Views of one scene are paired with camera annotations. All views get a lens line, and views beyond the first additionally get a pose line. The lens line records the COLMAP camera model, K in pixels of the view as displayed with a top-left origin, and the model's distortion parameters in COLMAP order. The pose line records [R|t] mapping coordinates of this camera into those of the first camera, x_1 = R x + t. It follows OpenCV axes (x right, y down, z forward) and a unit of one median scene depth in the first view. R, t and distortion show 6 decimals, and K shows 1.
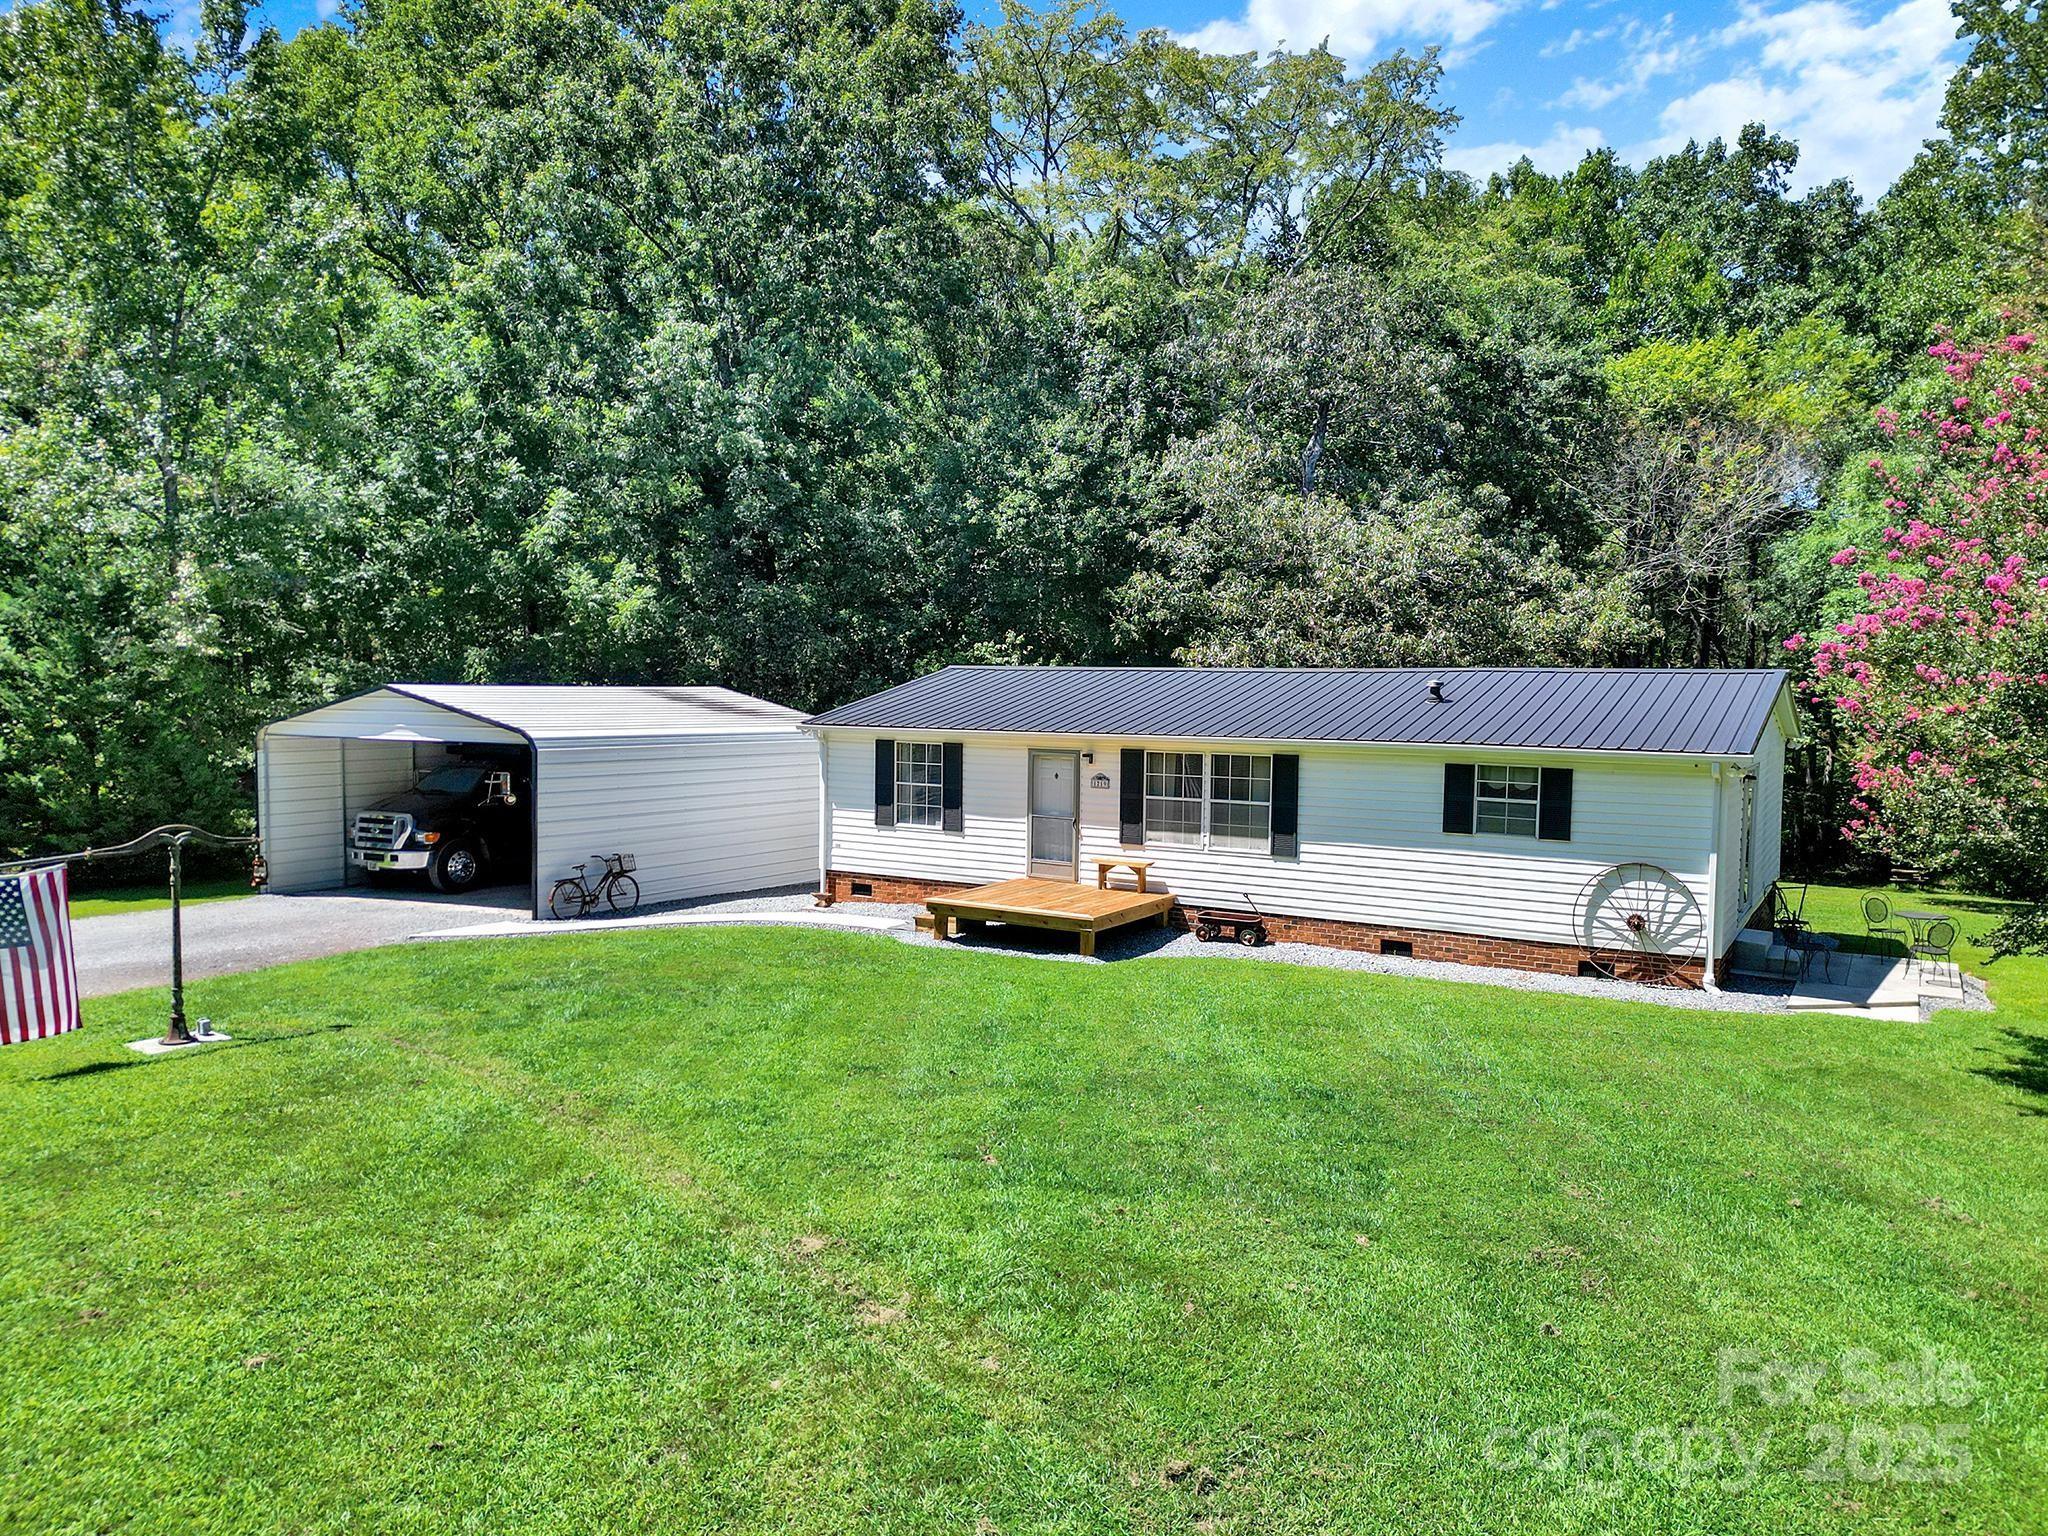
lens RADIAL K [[1437.6, 0, 1024.1], [0, 1437.6, 810.3], [0, 0, 1]] dist [0.058256, -0.074682]
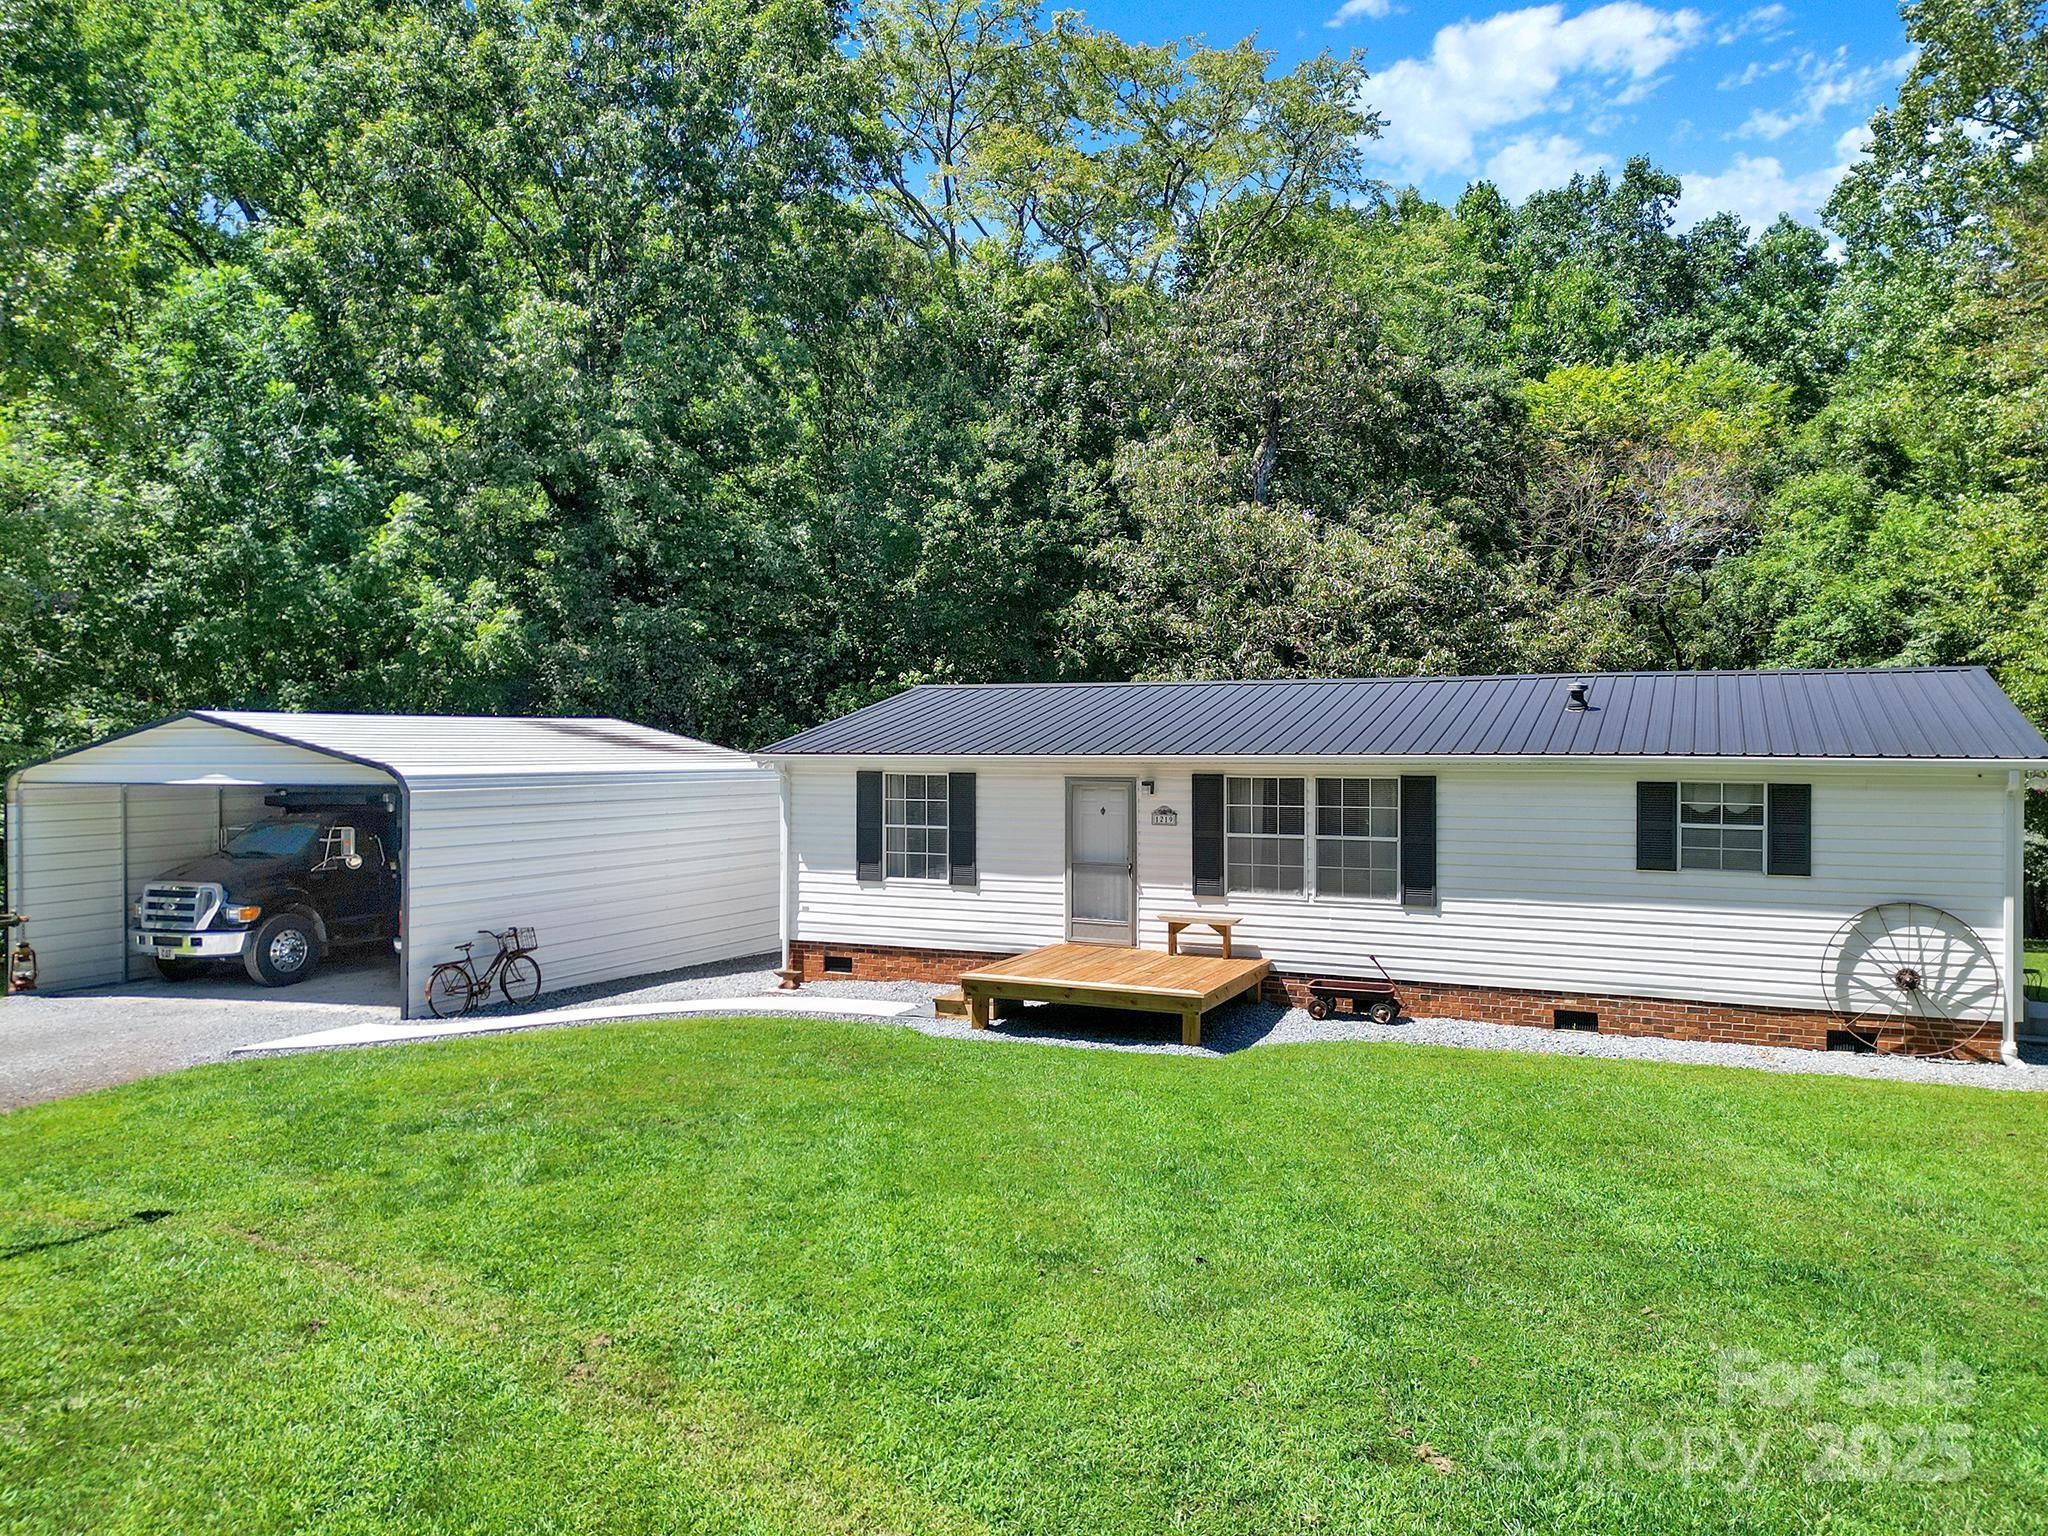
lens RADIAL K [[1480.3, 0, 1024.0], [0, 1480.3, 768.0], [0, 0, 1]] dist [0.061775, -0.069144]
pose [[0.993151, -0.015127, 0.115853, -0.089609], [0.023132, 0.997412, -0.068071, 0.005217], [-0.114524, 0.070285, 0.990931, 0.158670]]
